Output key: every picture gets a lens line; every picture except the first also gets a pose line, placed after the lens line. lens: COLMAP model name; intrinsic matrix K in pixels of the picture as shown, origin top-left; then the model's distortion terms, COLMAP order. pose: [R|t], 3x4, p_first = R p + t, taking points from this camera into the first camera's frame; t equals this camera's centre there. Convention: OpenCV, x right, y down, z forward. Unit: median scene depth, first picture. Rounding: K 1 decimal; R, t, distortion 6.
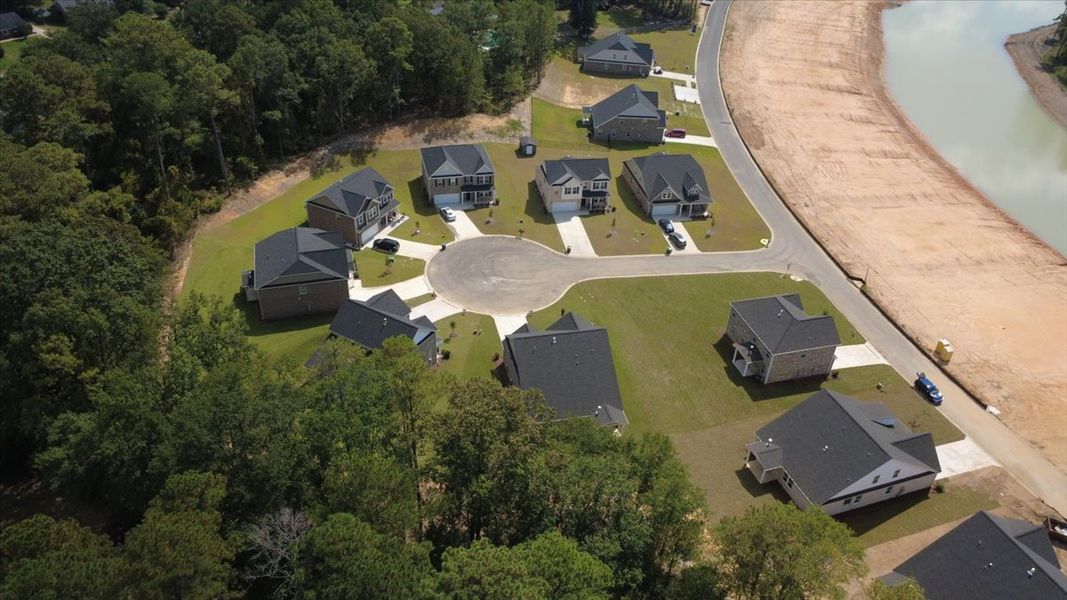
lens RADIAL K [[779.3, 0, 532.6], [0, 779.3, 298.4], [0, 0, 1]] dist [0.003080, -0.000728]
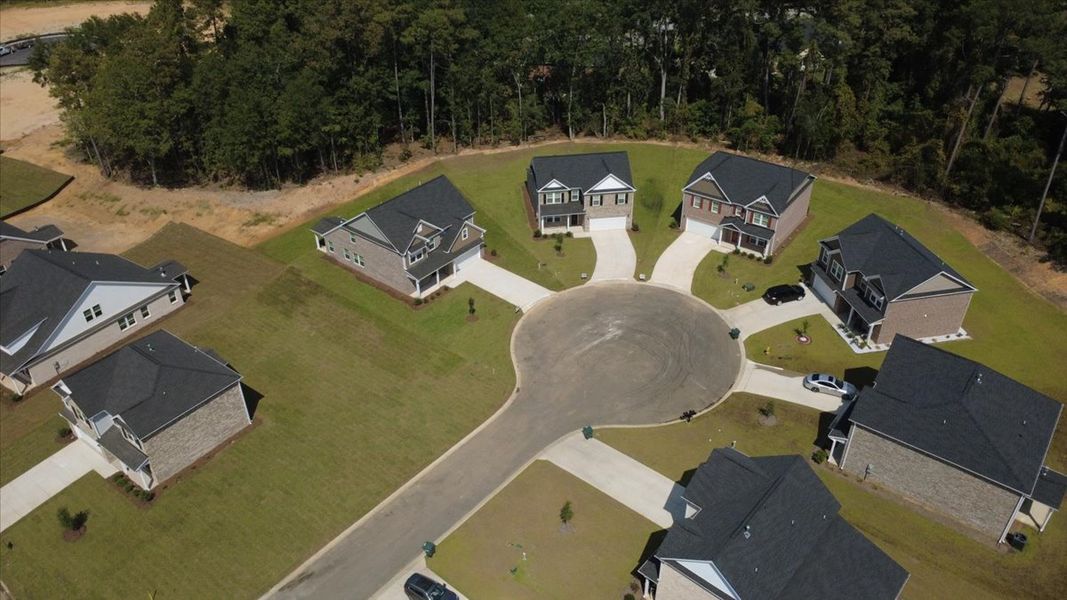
lens RADIAL K [[779.3, 0, 536.1], [0, 779.3, 300.6], [0, 0, 1]] dist [0.003080, -0.000728]
pose [[-0.785852, 0.310784, -0.534649, 0.305128], [-0.379708, 0.439905, 0.813822, -0.481395], [0.488117, 0.842554, -0.227693, 0.971048]]
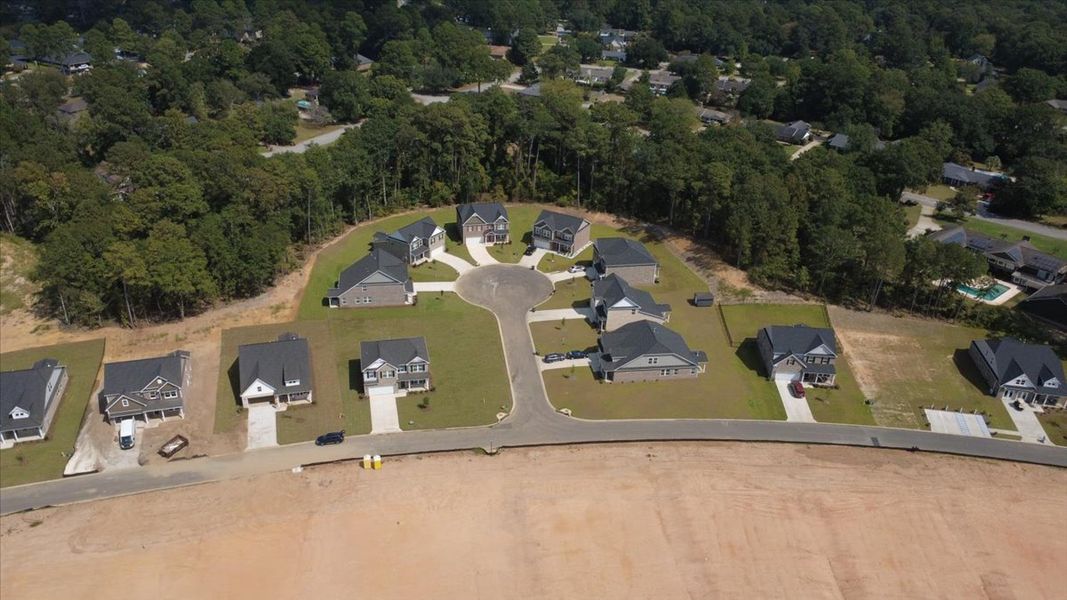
lens RADIAL K [[779.3, 0, 530.2], [0, 779.3, 300.6], [0, 0, 1]] dist [0.003080, -0.000728]
pose [[-0.050210, 0.418818, -0.906681, 1.162423], [-0.606064, 0.708792, 0.360971, -0.514181], [0.793830, 0.567631, 0.218242, 0.662185]]
